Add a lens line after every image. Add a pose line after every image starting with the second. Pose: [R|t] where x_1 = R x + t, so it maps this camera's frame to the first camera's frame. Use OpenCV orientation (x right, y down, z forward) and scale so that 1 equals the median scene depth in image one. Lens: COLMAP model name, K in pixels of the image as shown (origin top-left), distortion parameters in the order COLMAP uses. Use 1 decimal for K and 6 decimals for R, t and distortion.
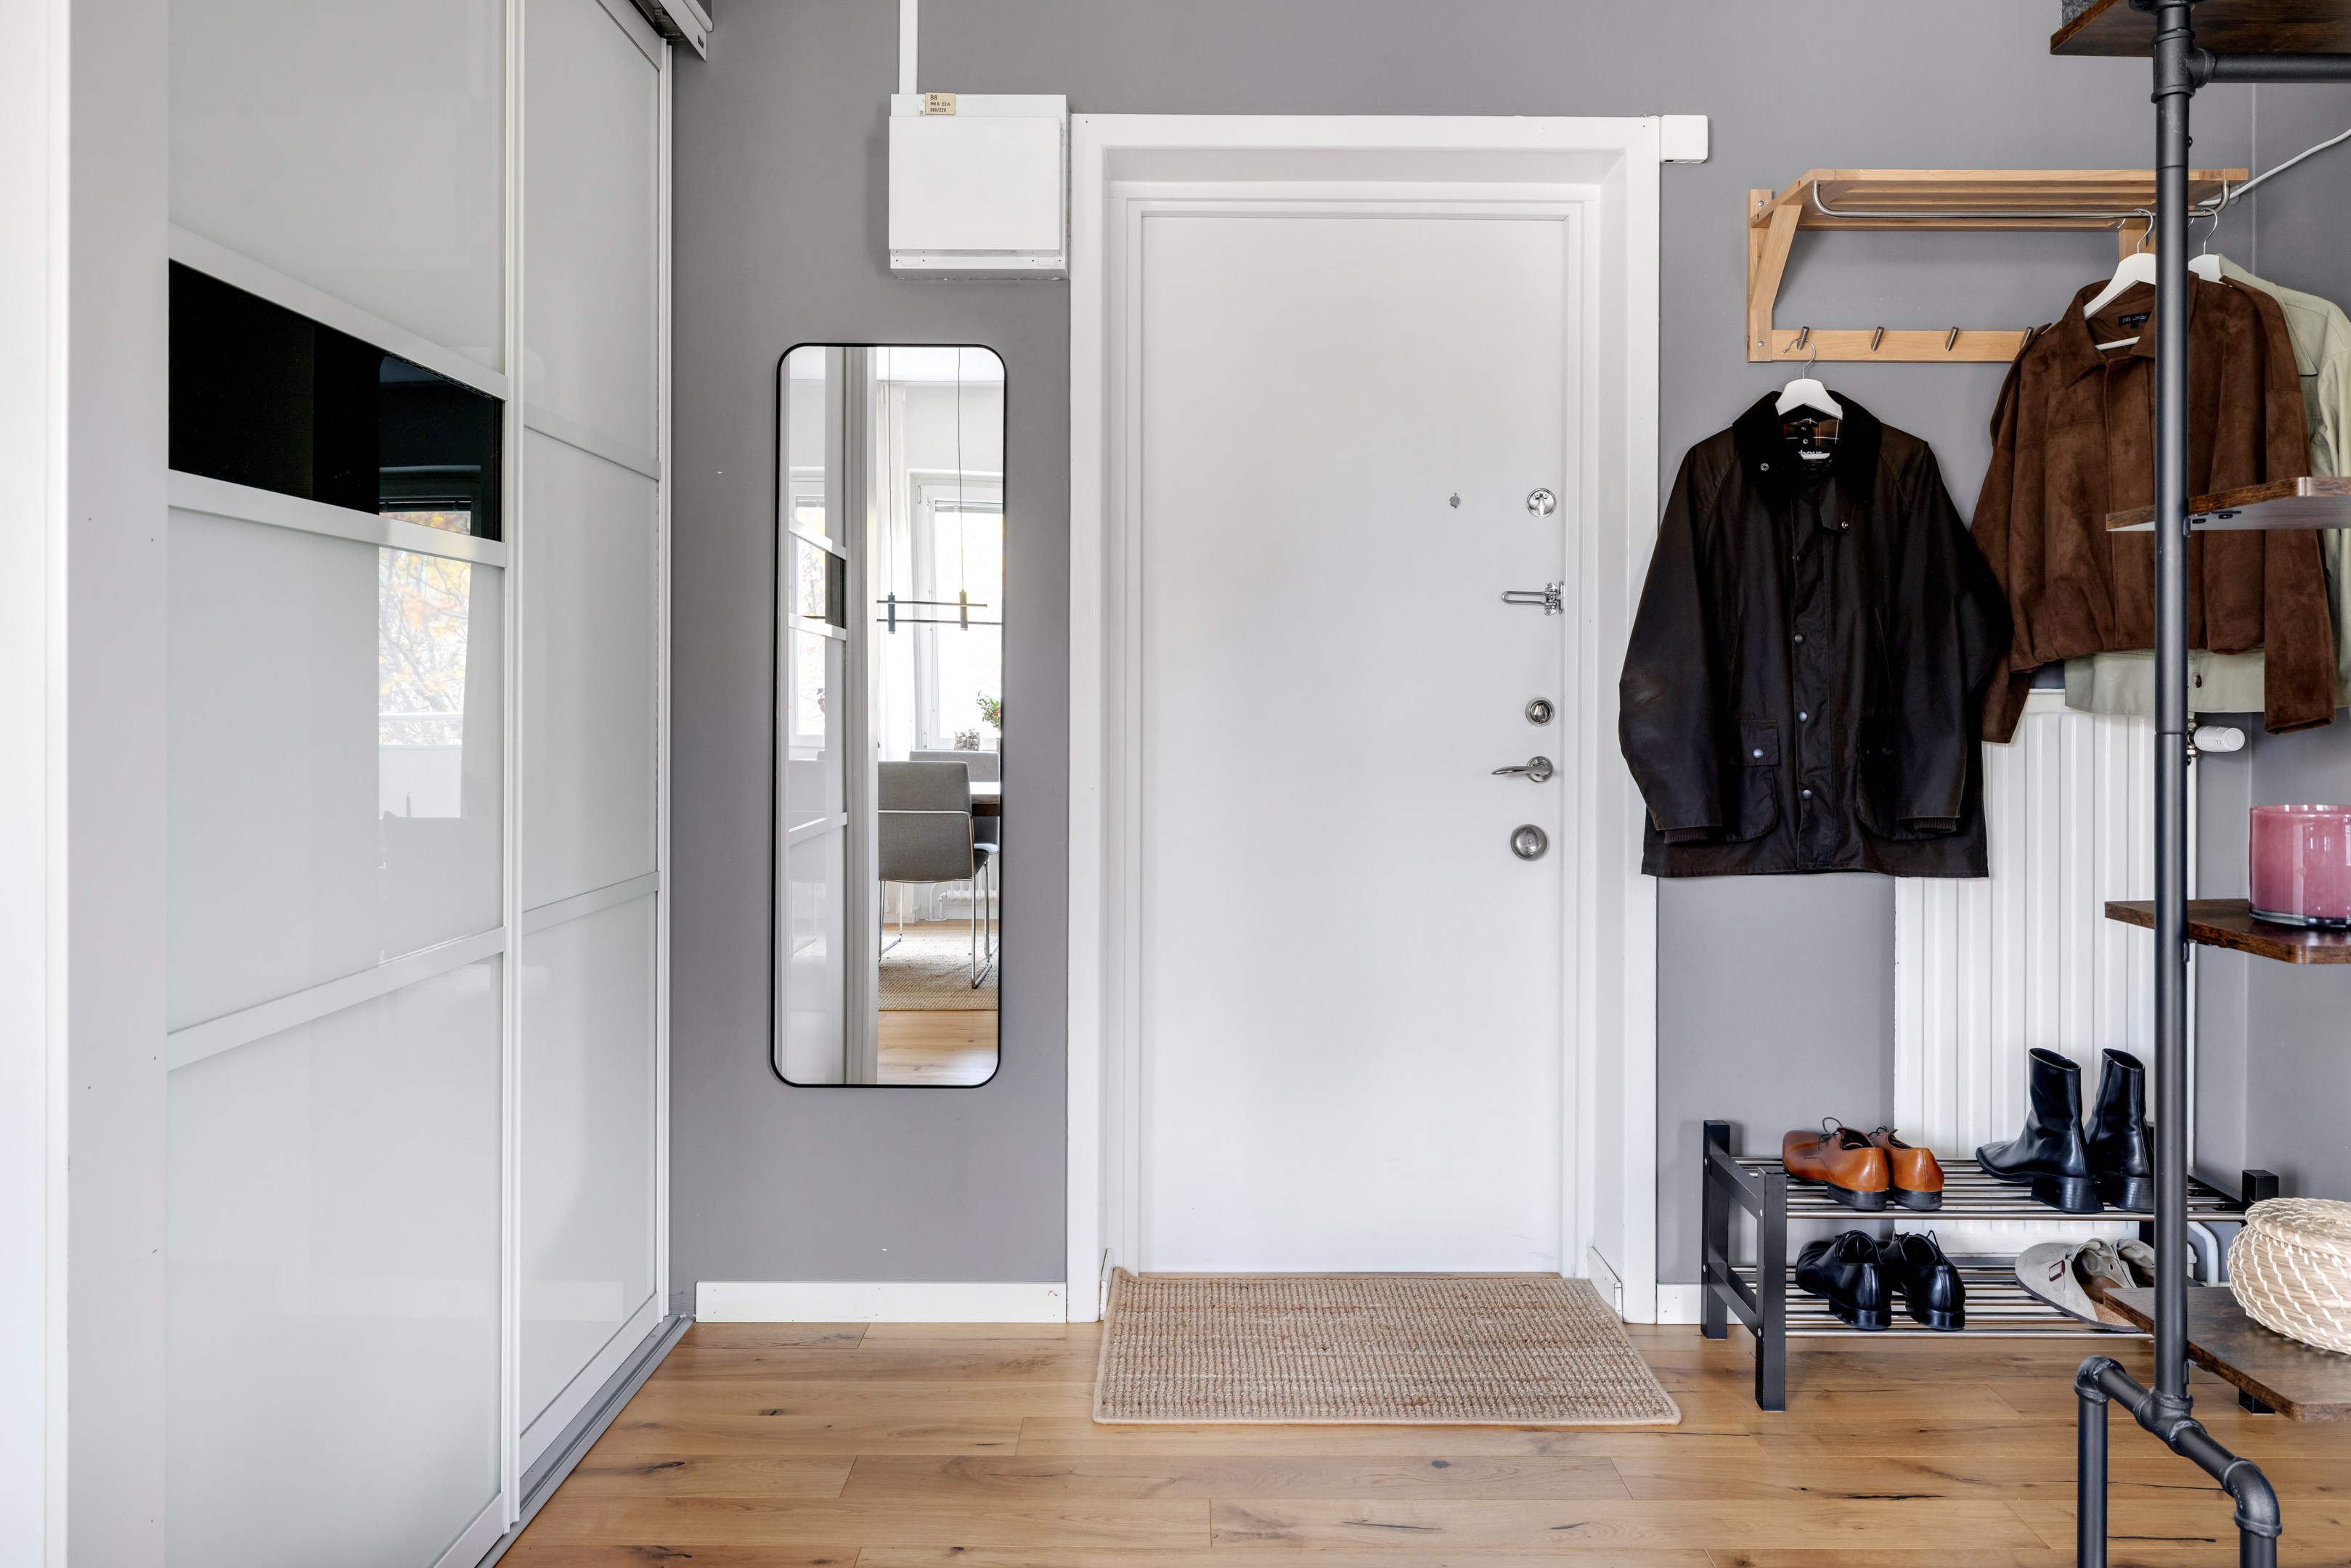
lens RADIAL K [[1456.6, 0, 1133.1], [0, 1456.6, 724.1], [0, 0, 1]] dist [-0.009226, 0.010069]
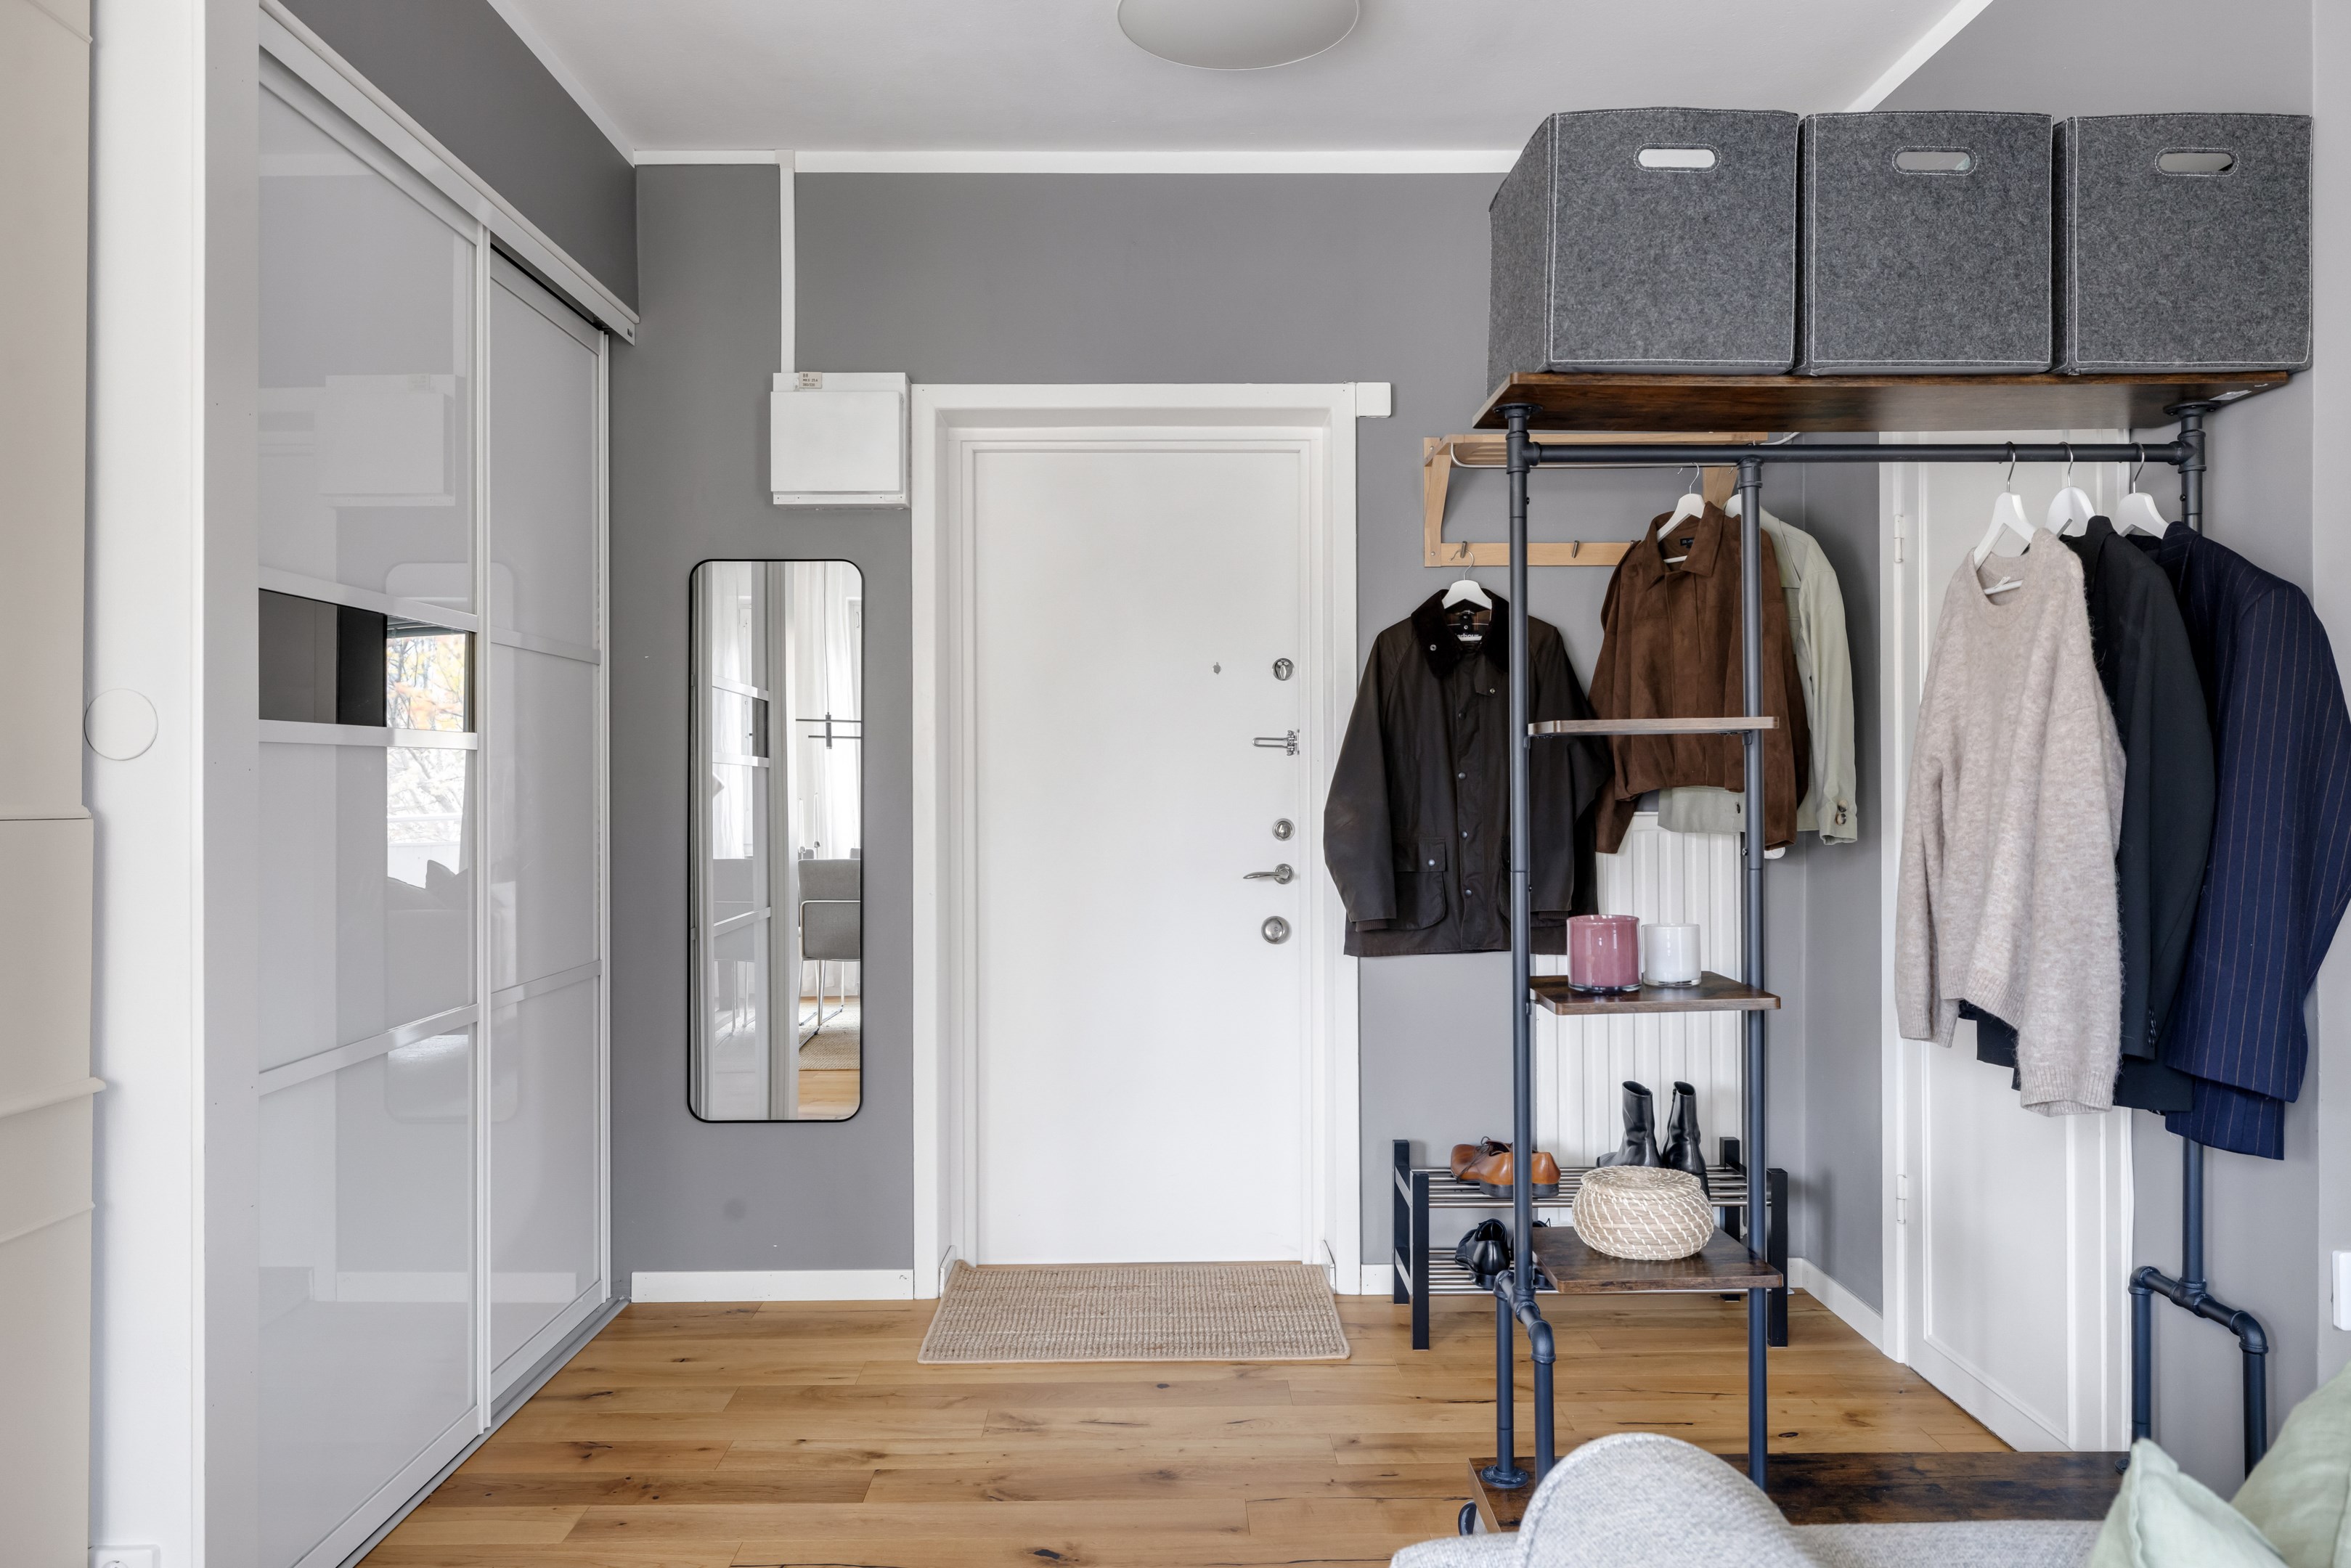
lens RADIAL K [[1456.6, 0, 1165.5], [0, 1456.6, 776.3], [0, 0, 1]] dist [-0.009226, 0.010069]
pose [[0.999875, -0.009339, 0.012757, 0.171444], [0.009469, 0.999904, -0.010165, -0.047899], [-0.012661, 0.010284, 0.999867, -0.330140]]
